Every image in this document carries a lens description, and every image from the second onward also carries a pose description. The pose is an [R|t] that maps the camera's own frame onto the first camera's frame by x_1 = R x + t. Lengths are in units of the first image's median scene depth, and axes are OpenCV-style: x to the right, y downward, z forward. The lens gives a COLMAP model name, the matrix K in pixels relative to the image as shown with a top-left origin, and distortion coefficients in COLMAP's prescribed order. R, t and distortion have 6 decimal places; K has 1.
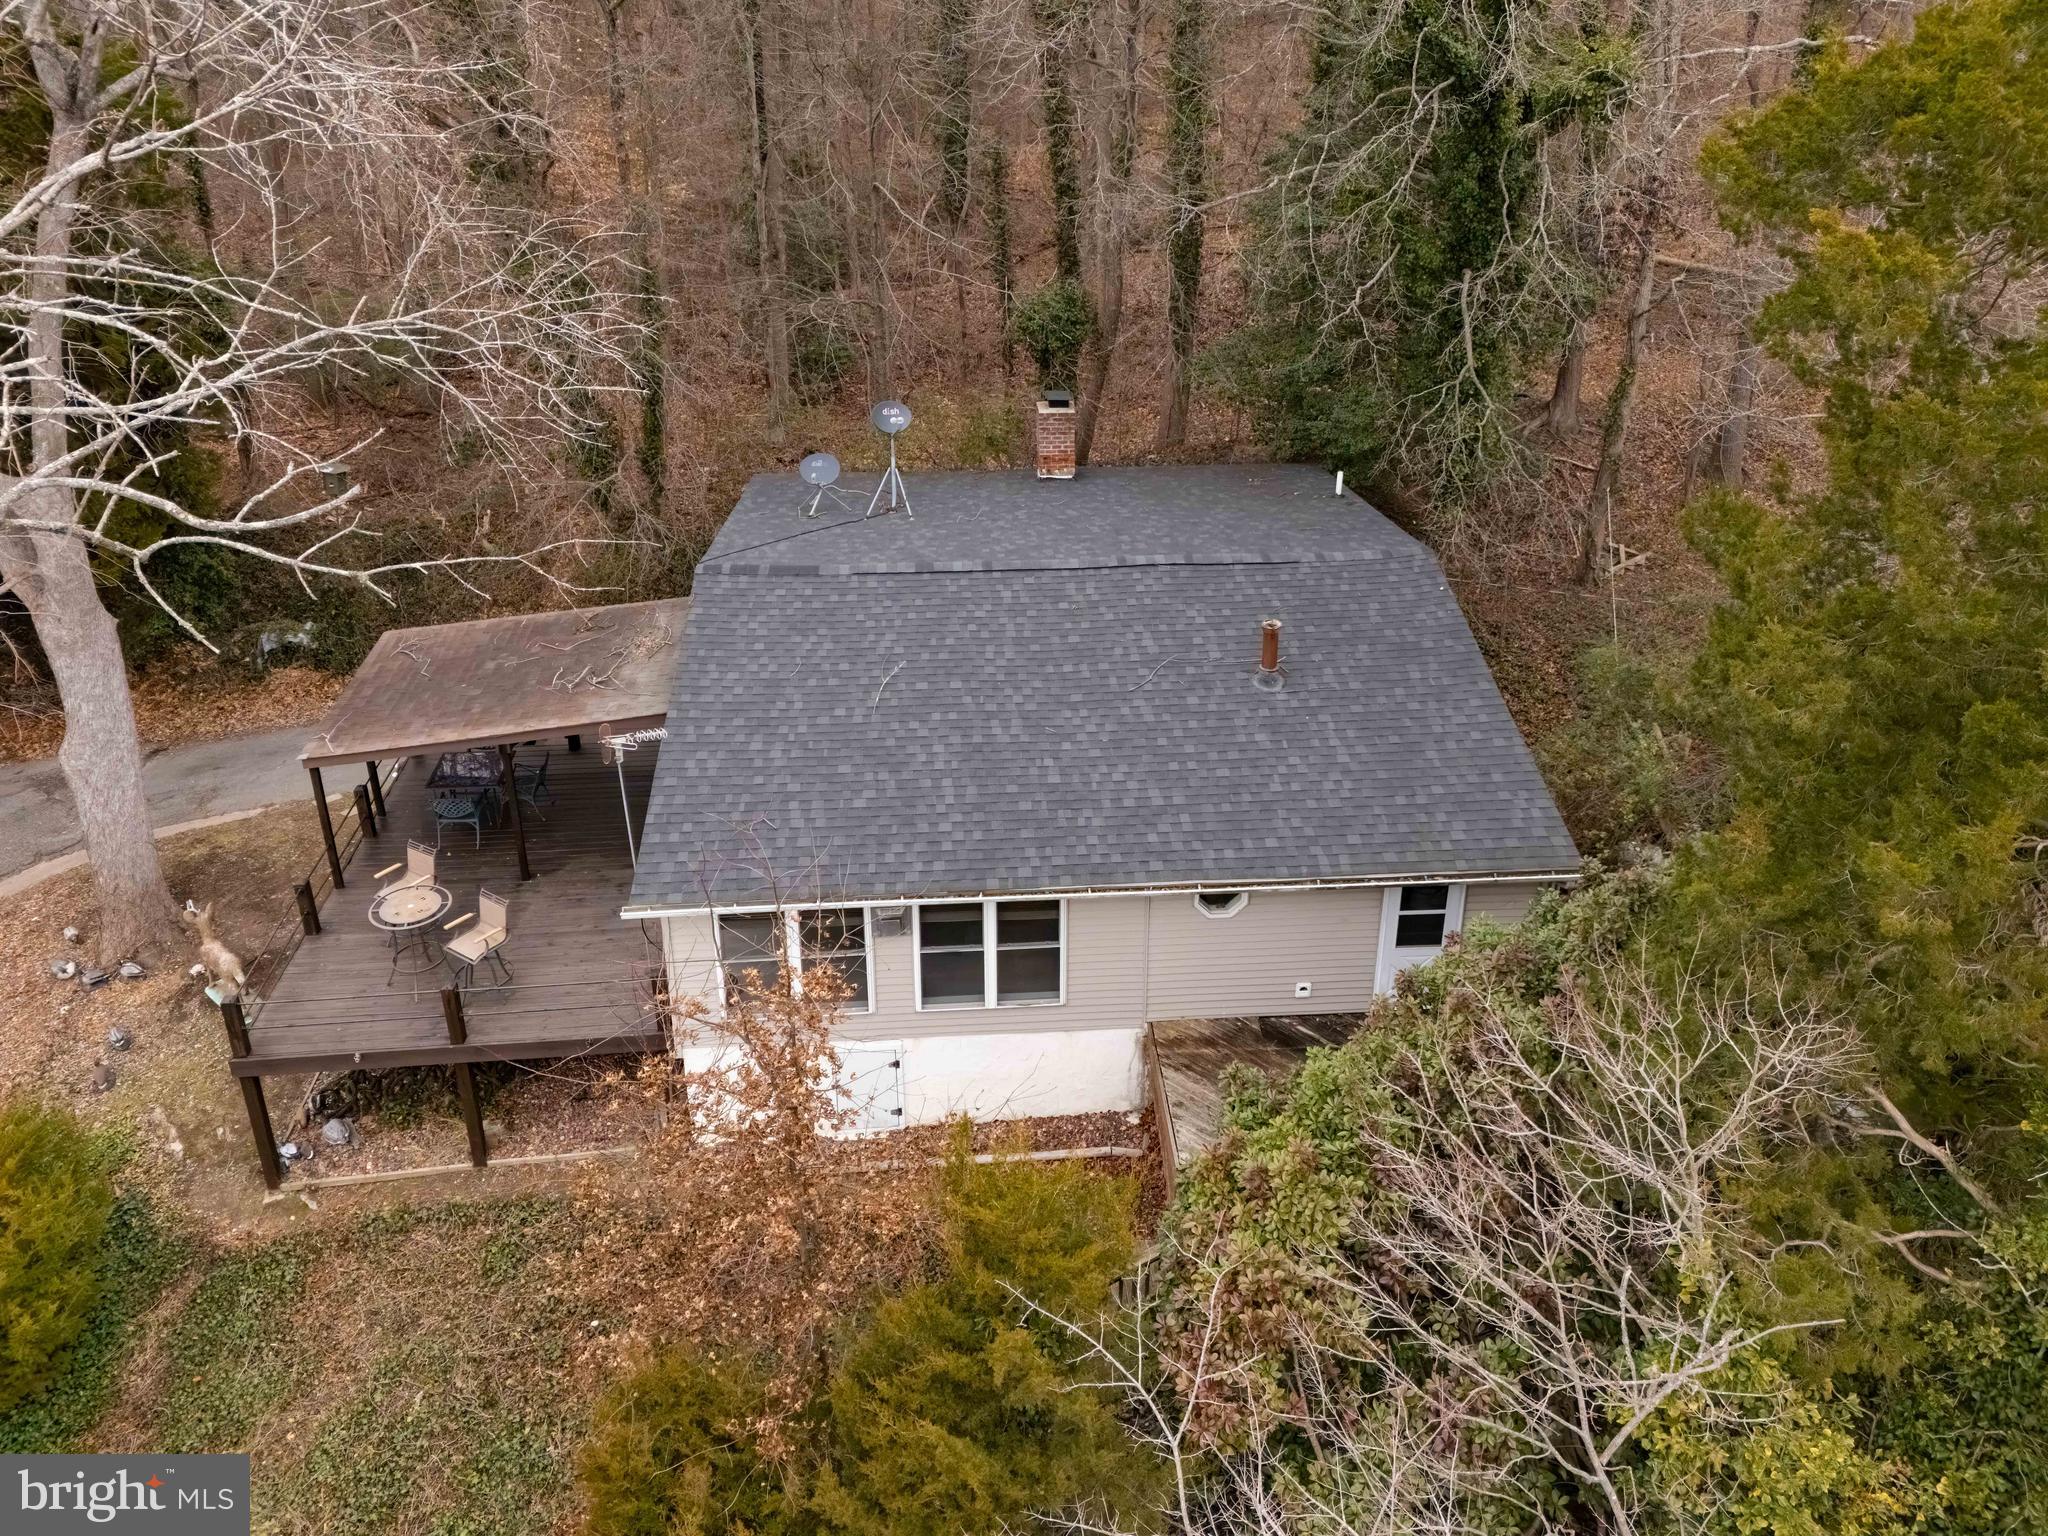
lens RADIAL K [[1473.9, 0, 1024.0], [0, 1473.9, 768.0], [0, 0, 1]] dist [0.033574, -0.001020]
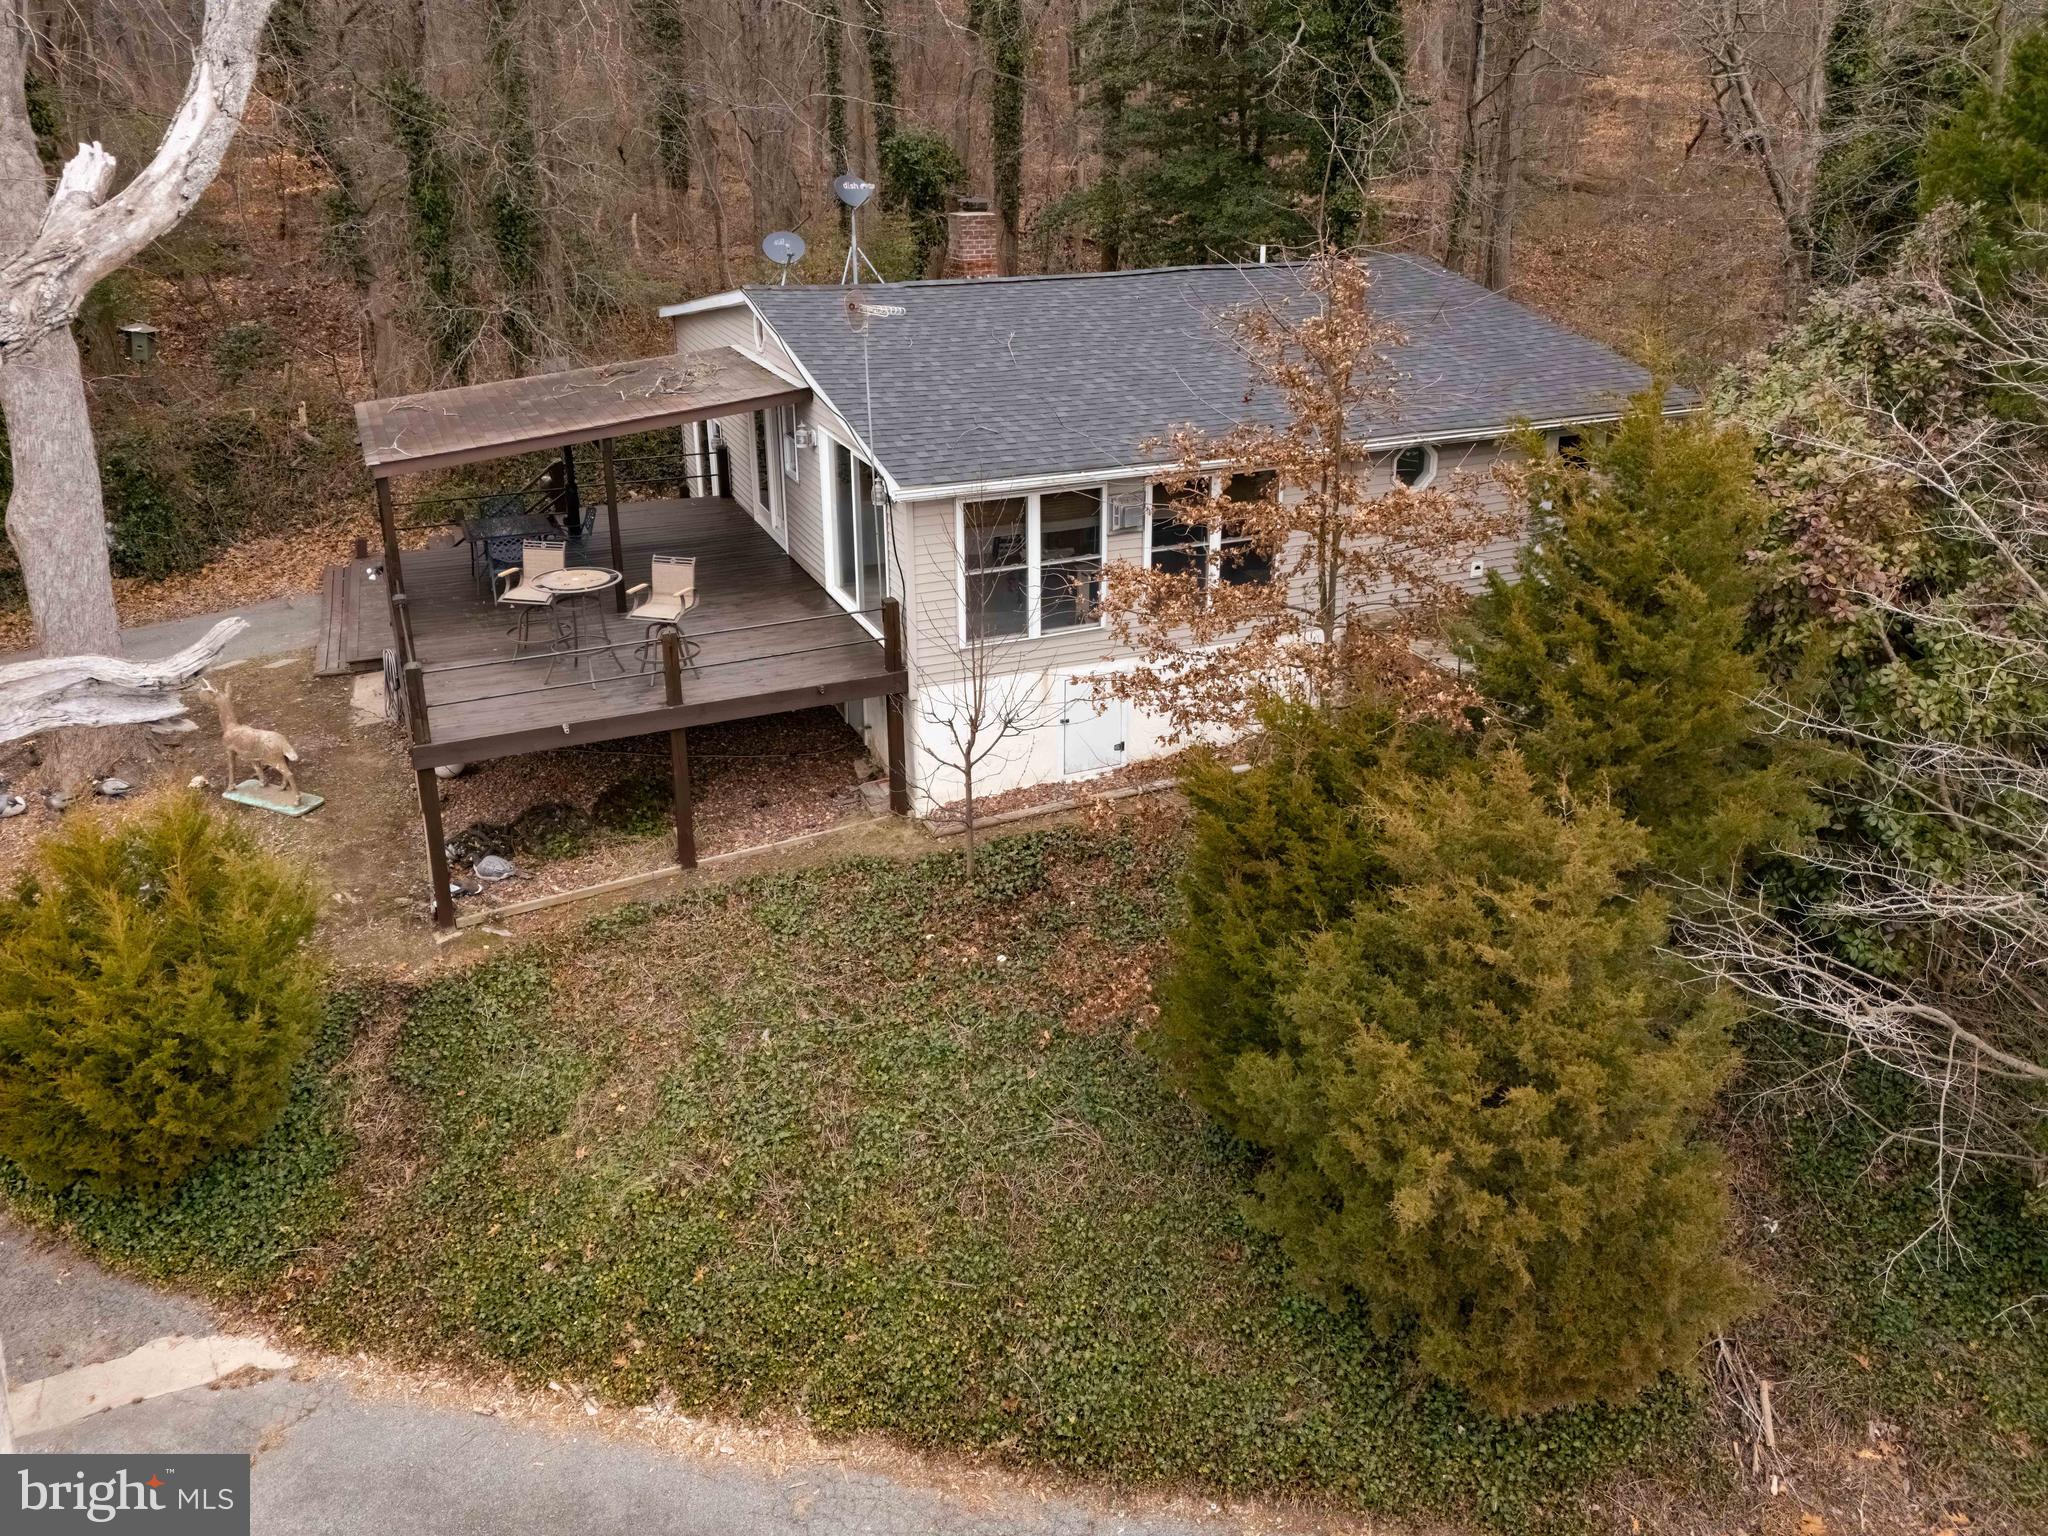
lens RADIAL K [[1473.9, 0, 1024.0], [0, 1473.9, 768.0], [0, 0, 1]] dist [0.033574, -0.001020]
pose [[0.946844, -0.127836, 0.295202, -0.431520], [0.155086, 0.985366, -0.070721, 0.304623], [-0.281841, 0.112743, 0.952814, 0.099213]]
